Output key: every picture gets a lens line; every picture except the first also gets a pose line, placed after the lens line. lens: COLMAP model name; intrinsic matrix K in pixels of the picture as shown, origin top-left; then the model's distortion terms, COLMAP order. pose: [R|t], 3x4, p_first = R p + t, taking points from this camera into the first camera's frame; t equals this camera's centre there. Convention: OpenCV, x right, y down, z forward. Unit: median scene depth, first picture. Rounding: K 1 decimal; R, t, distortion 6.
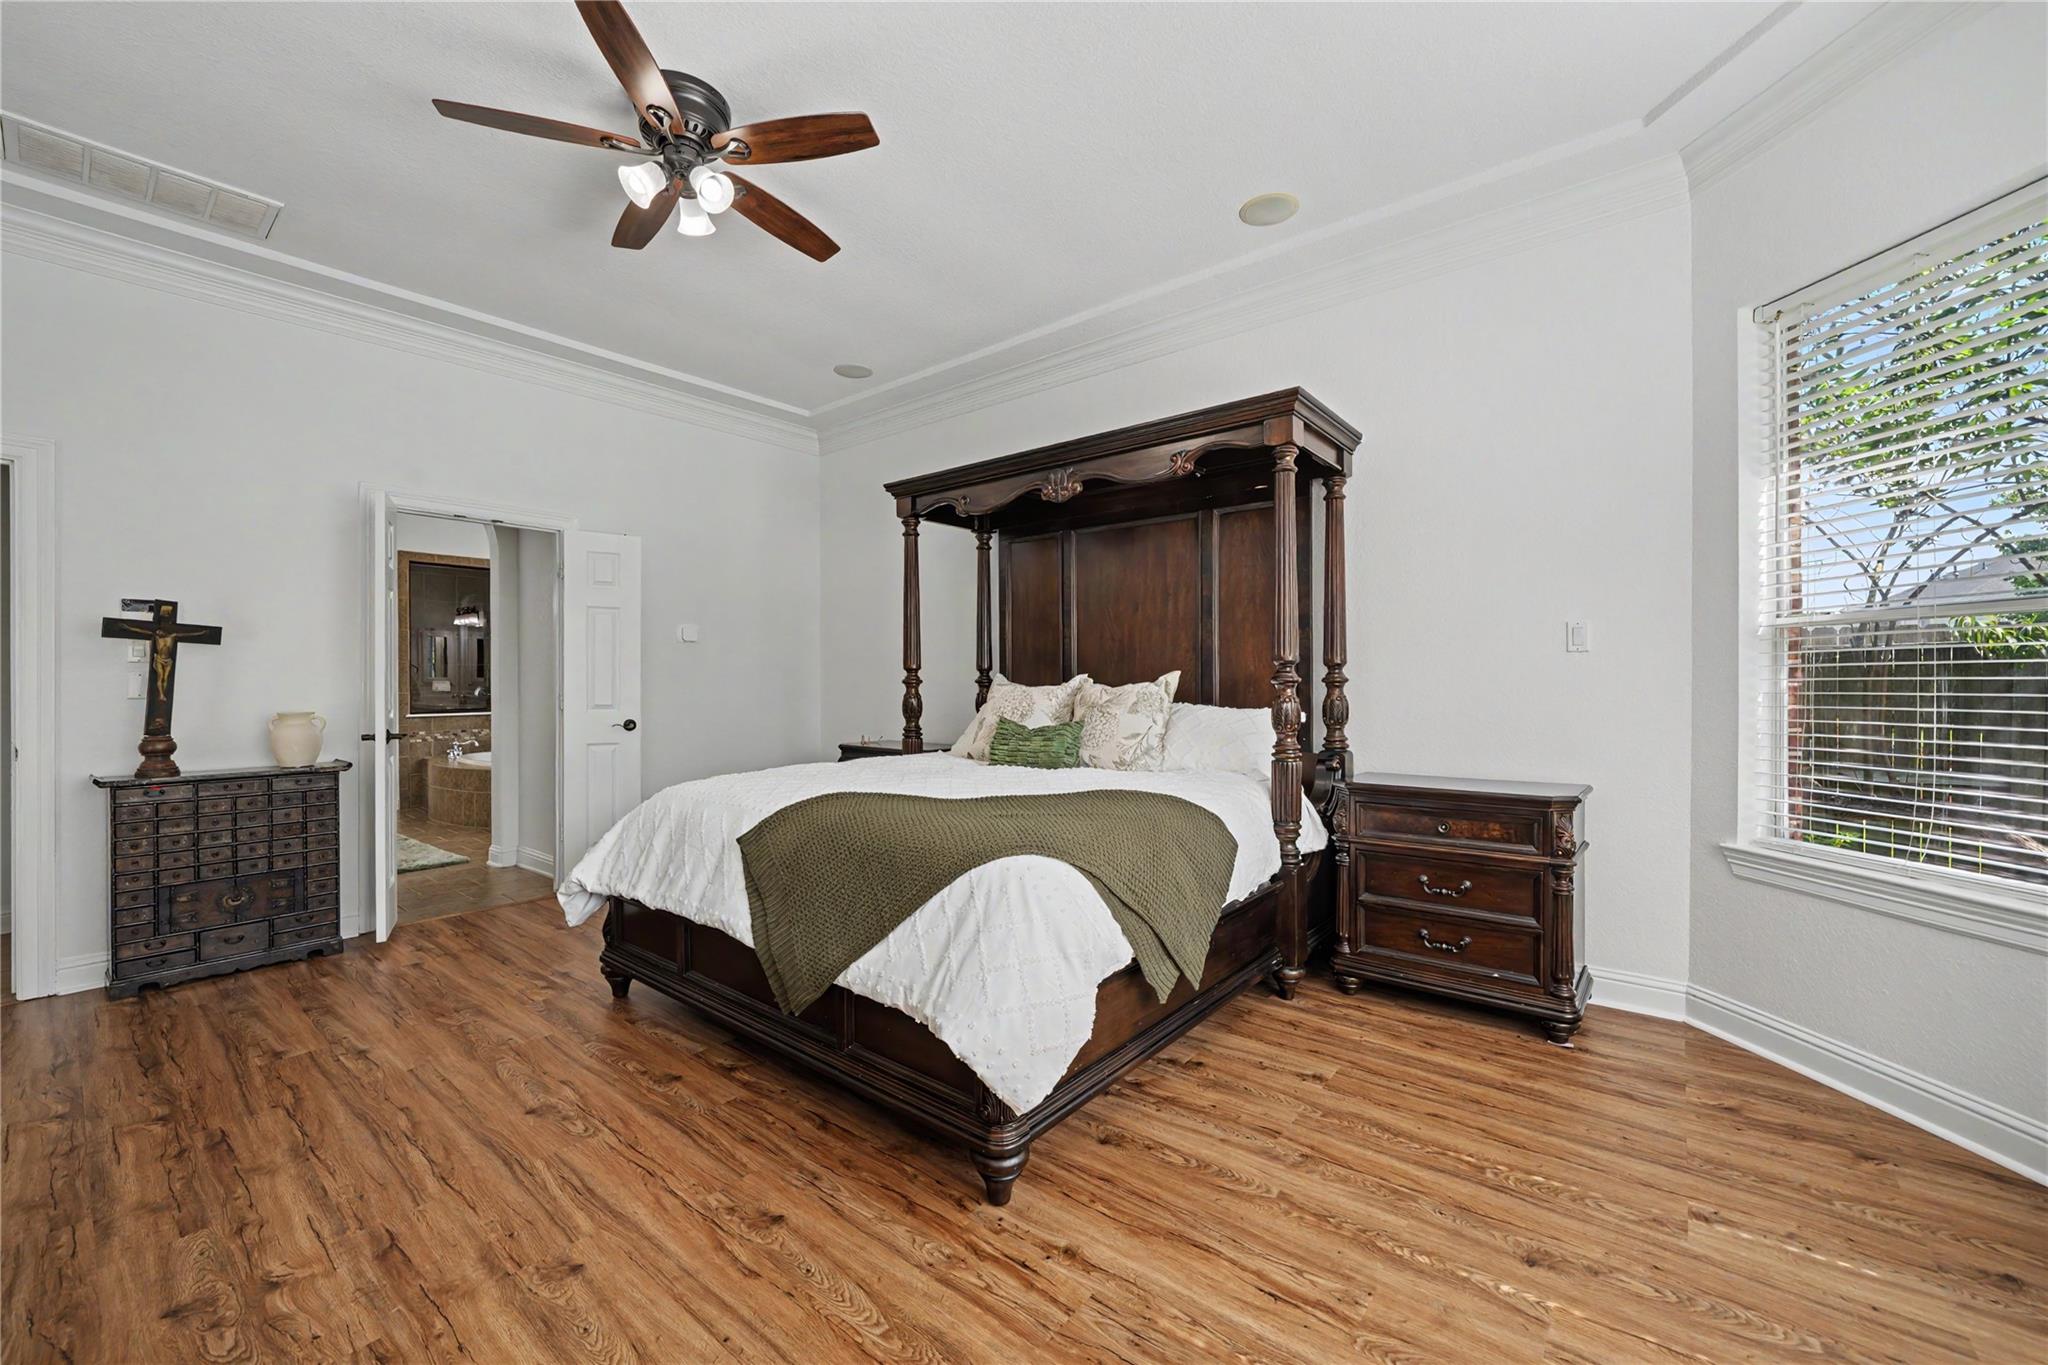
lens RADIAL K [[805.1, 0, 1008.3], [0, 805.1, 681.7], [0, 0, 1]] dist [-0.009764, 0.002114]
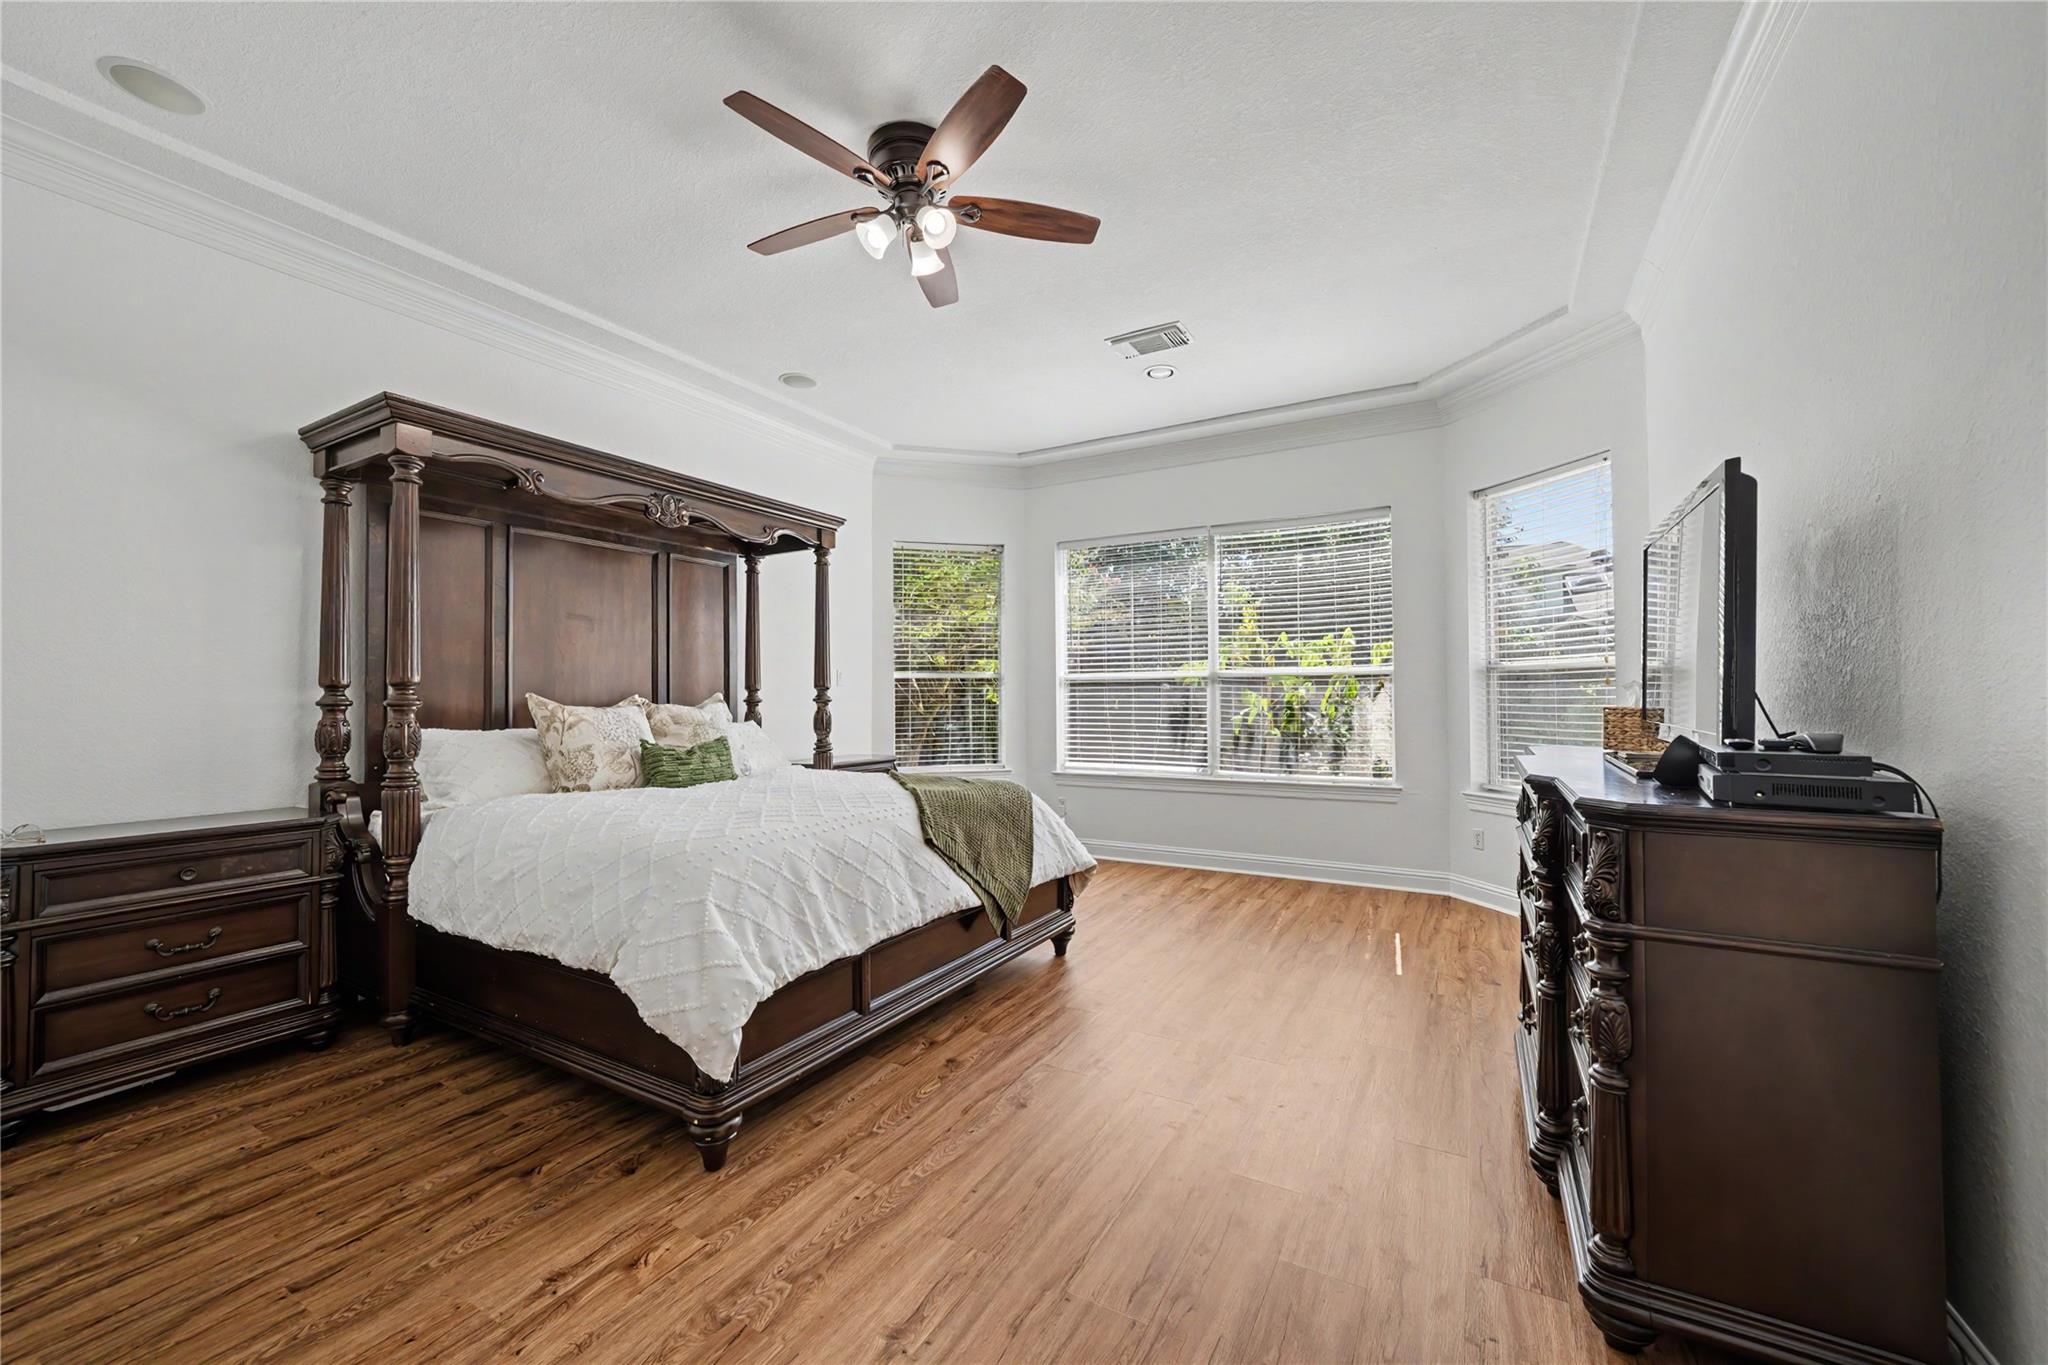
lens RADIAL K [[805.1, 0, 1017.7], [0, 805.1, 683.0], [0, 0, 1]] dist [-0.009764, 0.002114]
pose [[-0.158597, 0.021742, 0.987104, -1.276815], [0.012002, 0.999726, -0.020092, 0.001376], [-0.987270, 0.008661, -0.158815, 0.904984]]
